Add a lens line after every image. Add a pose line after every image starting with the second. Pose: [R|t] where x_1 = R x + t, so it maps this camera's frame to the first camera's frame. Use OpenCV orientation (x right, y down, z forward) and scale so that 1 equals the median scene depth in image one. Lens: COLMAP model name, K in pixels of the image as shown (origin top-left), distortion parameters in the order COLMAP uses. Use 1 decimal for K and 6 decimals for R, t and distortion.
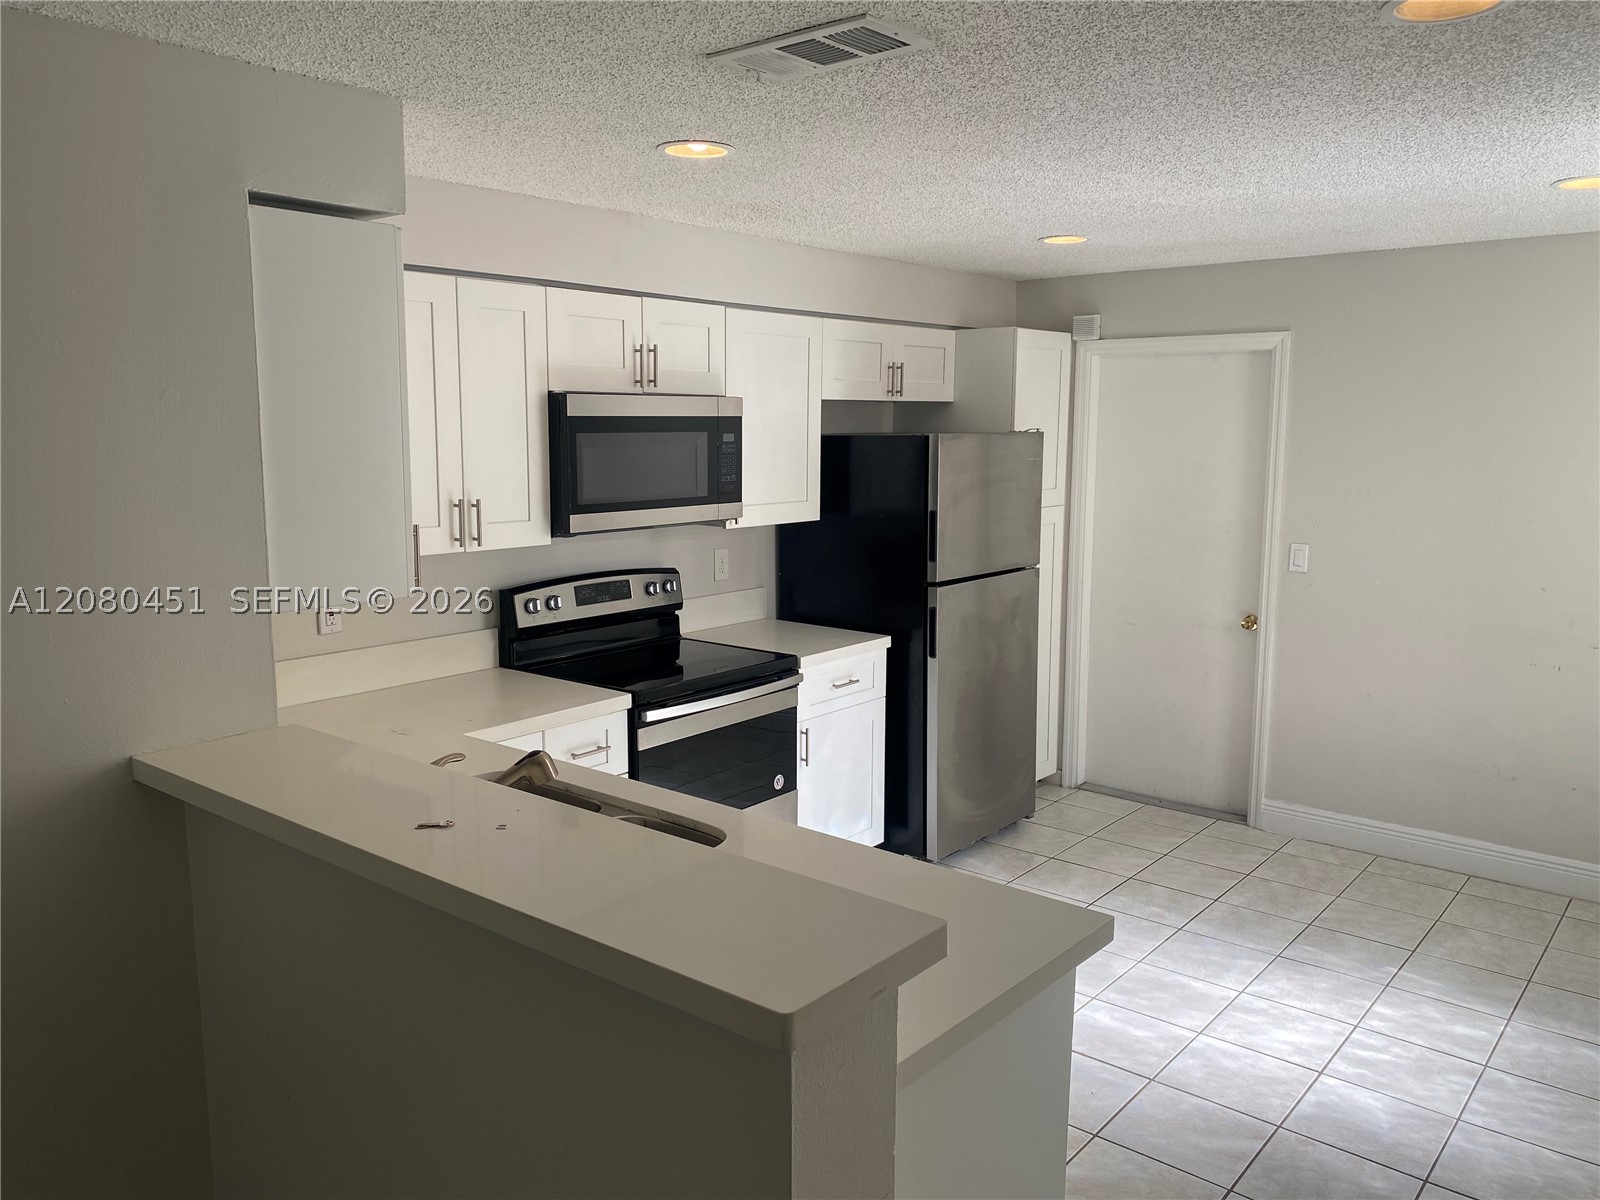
lens RADIAL K [[1213.0, 0, 801.8], [0, 1213.0, 593.4], [0, 0, 1]] dist [0.095617, -0.104712]
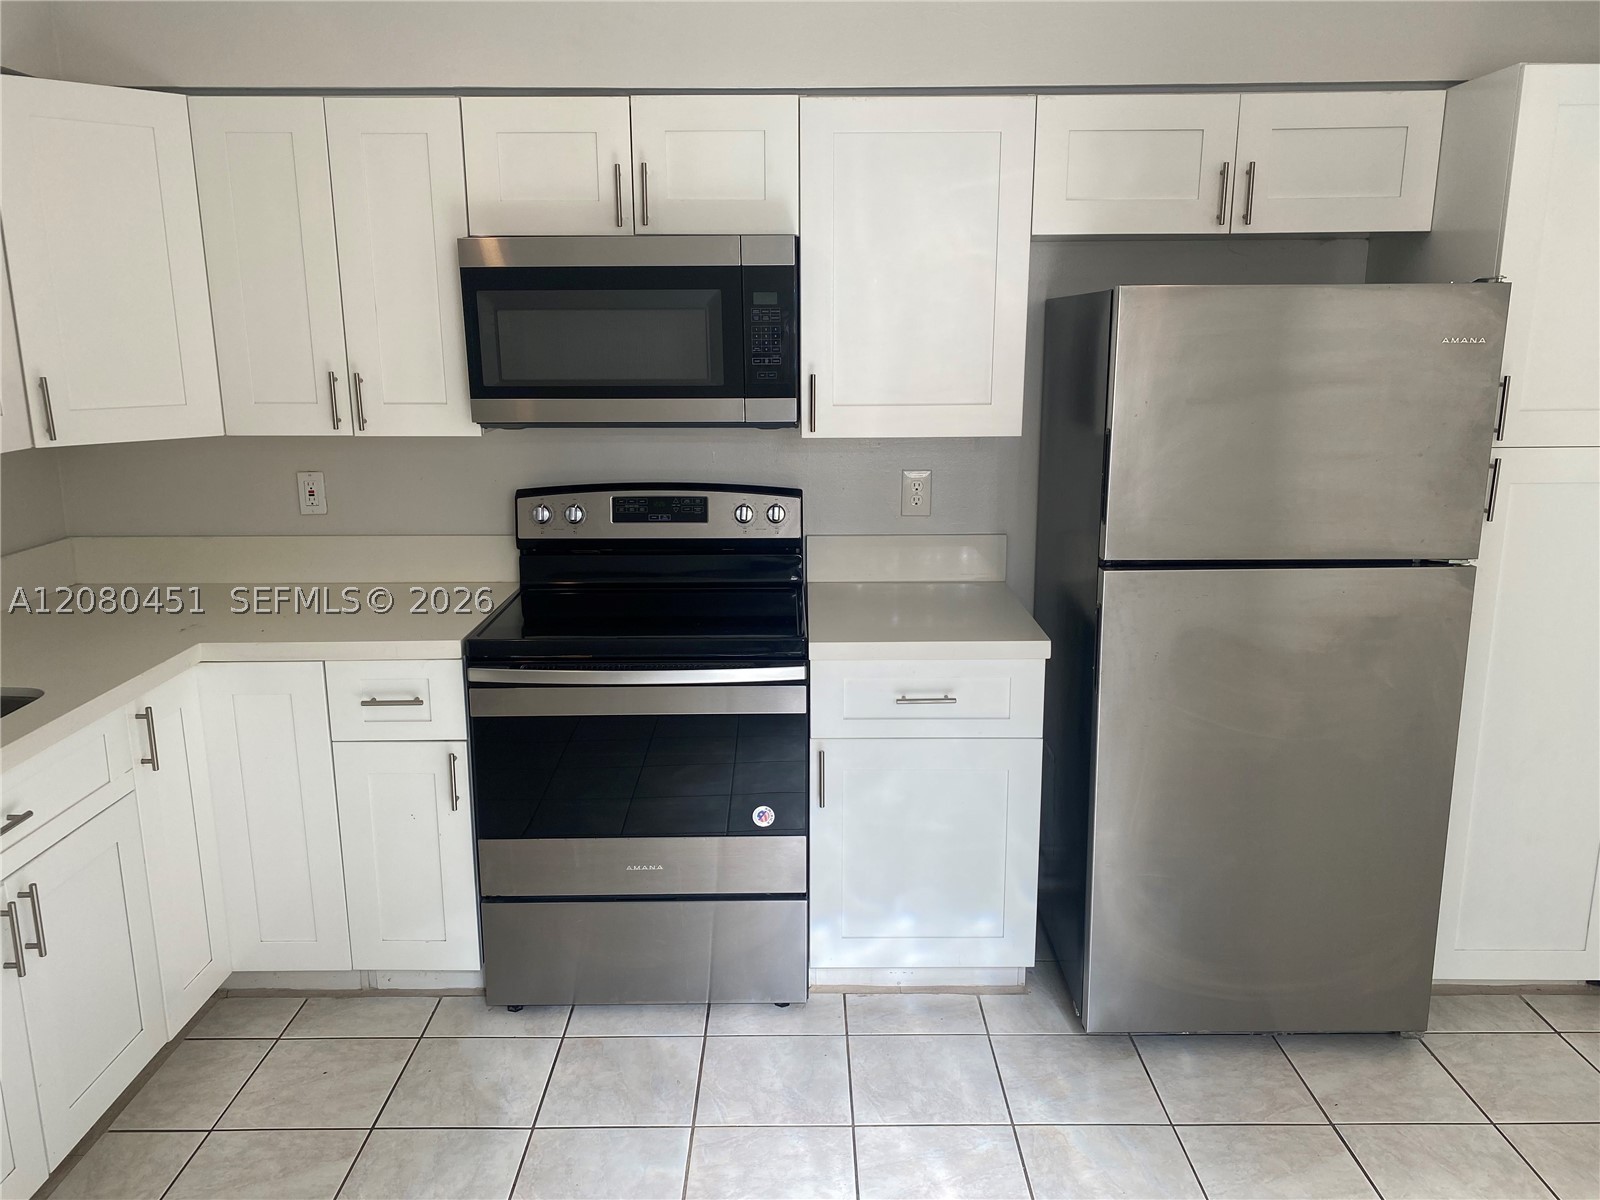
lens RADIAL K [[1213.0, 0, 801.8], [0, 1213.0, 593.4], [0, 0, 1]] dist [0.095617, -0.104712]
pose [[0.637963, 0.161413, -0.752960, 0.477156], [-0.101607, 0.986881, 0.125469, -0.053650], [0.763334, -0.003538, 0.645994, 0.569667]]
